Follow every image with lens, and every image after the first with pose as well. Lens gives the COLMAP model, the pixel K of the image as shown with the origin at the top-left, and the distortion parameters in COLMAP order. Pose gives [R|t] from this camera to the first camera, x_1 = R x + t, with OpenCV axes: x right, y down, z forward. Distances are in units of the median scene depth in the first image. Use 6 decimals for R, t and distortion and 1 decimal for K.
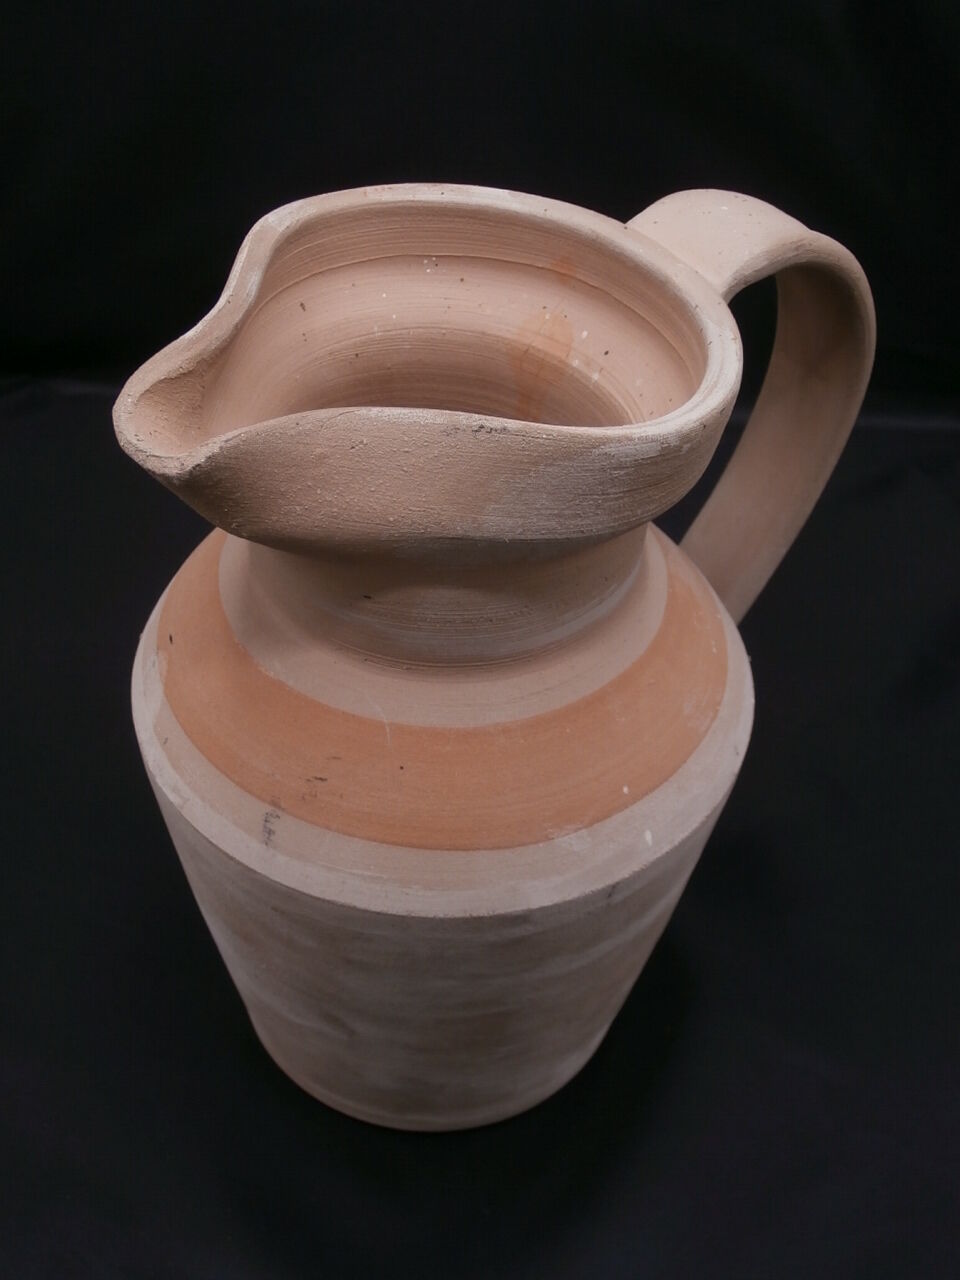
lens RADIAL K [[1397.4, 0, 480.0], [0, 1397.4, 640.0], [0, 0, 1]] dist [-0.037465, 0.001497]
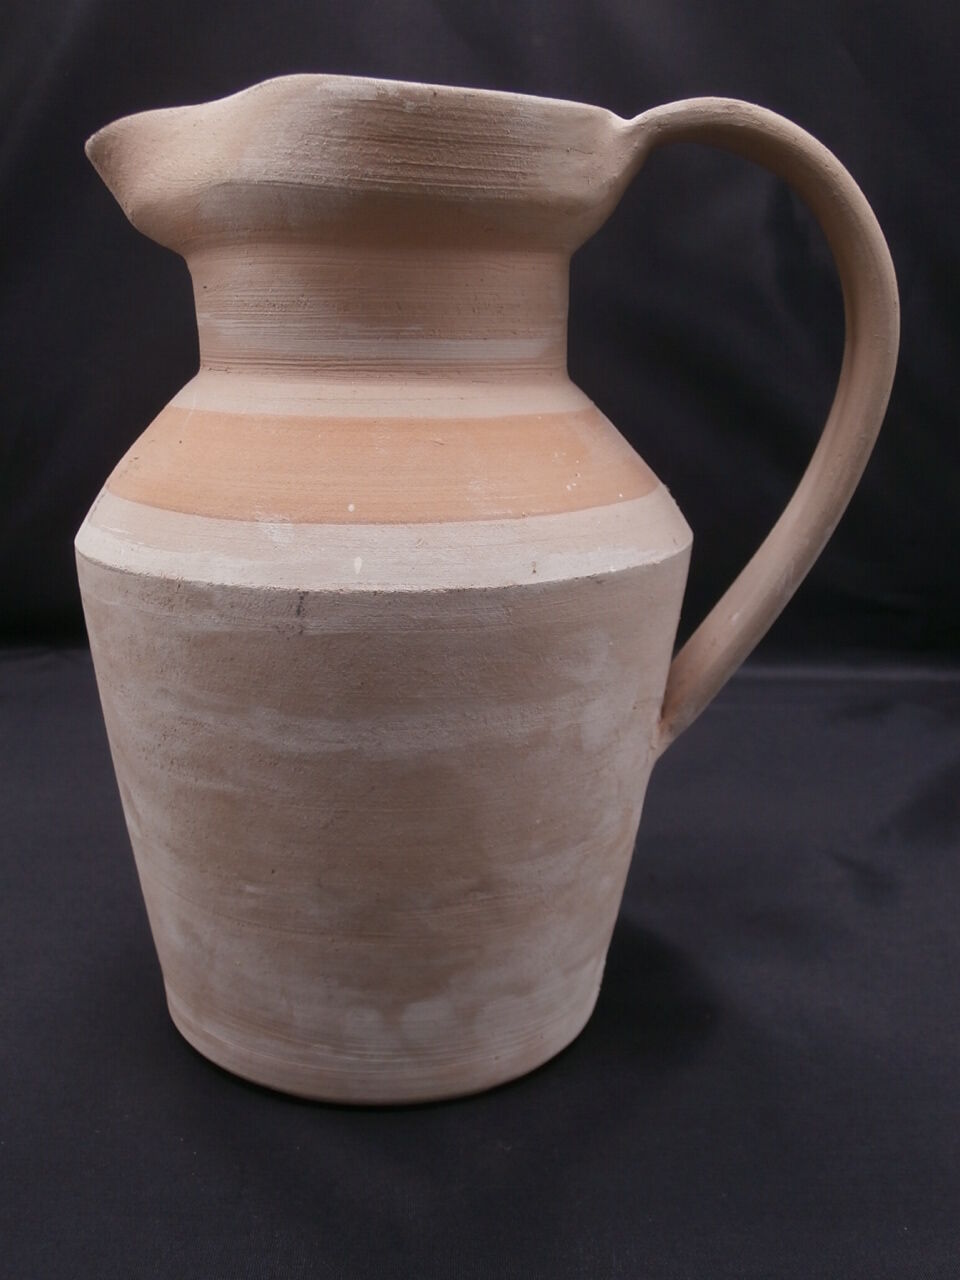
lens RADIAL K [[1397.4, 0, 480.0], [0, 1397.4, 640.0], [0, 0, 1]] dist [-0.037465, 0.001497]
pose [[0.779004, 0.123789, -0.614678, 0.899533], [-0.410196, 0.842048, -0.350278, 0.562190], [0.474228, 0.525006, 0.706737, 0.483732]]
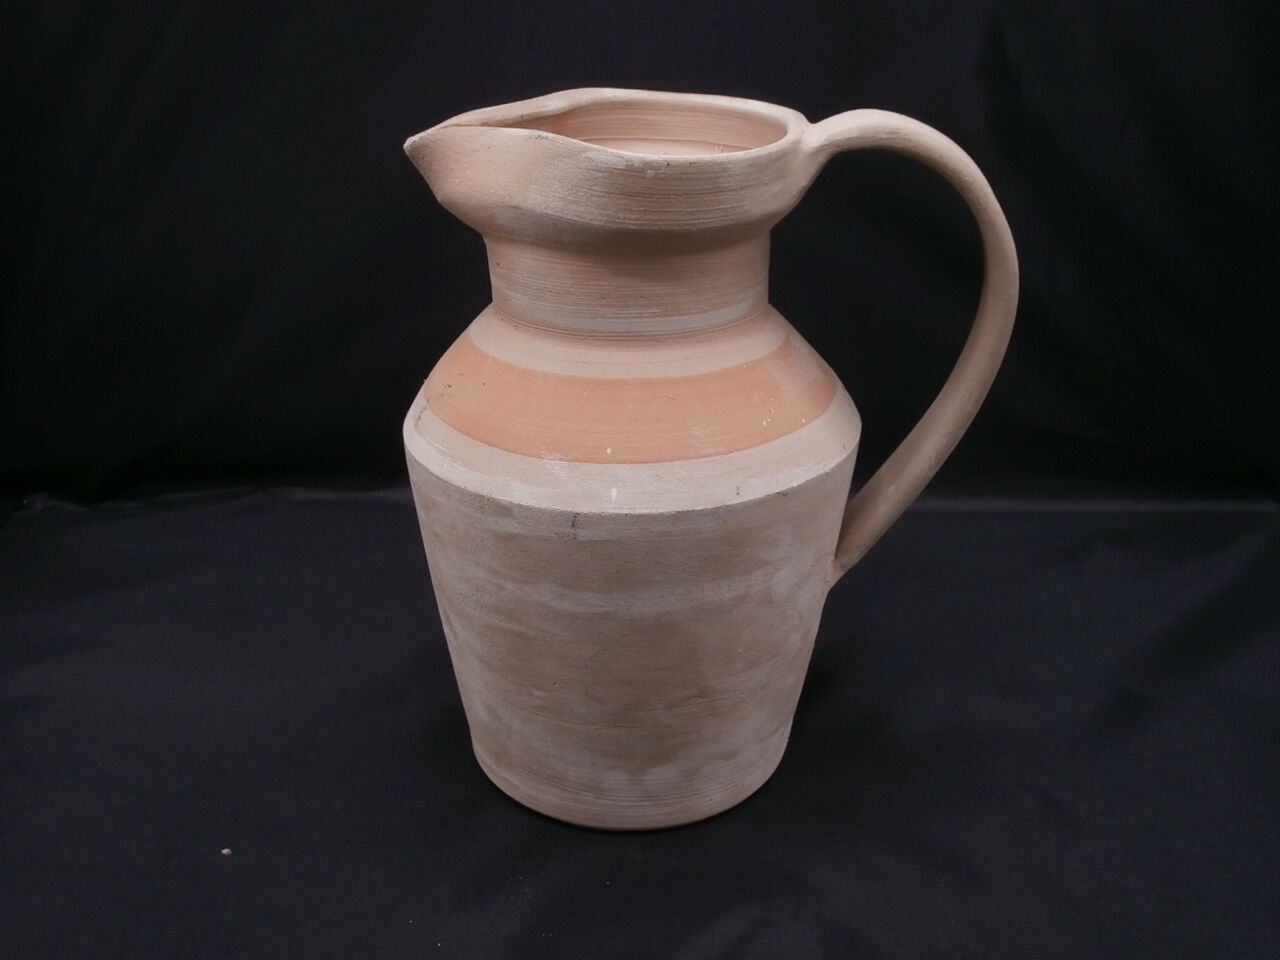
lens RADIAL K [[1397.4, 0, 640.0], [0, 1397.4, 480.0], [0, 0, 1]] dist [-0.037465, 0.001497]
pose [[0.746180, 0.232600, -0.623789, 1.142546], [-0.426821, 0.886219, -0.180110, 0.424161], [0.510920, 0.400640, 0.760558, -0.005133]]
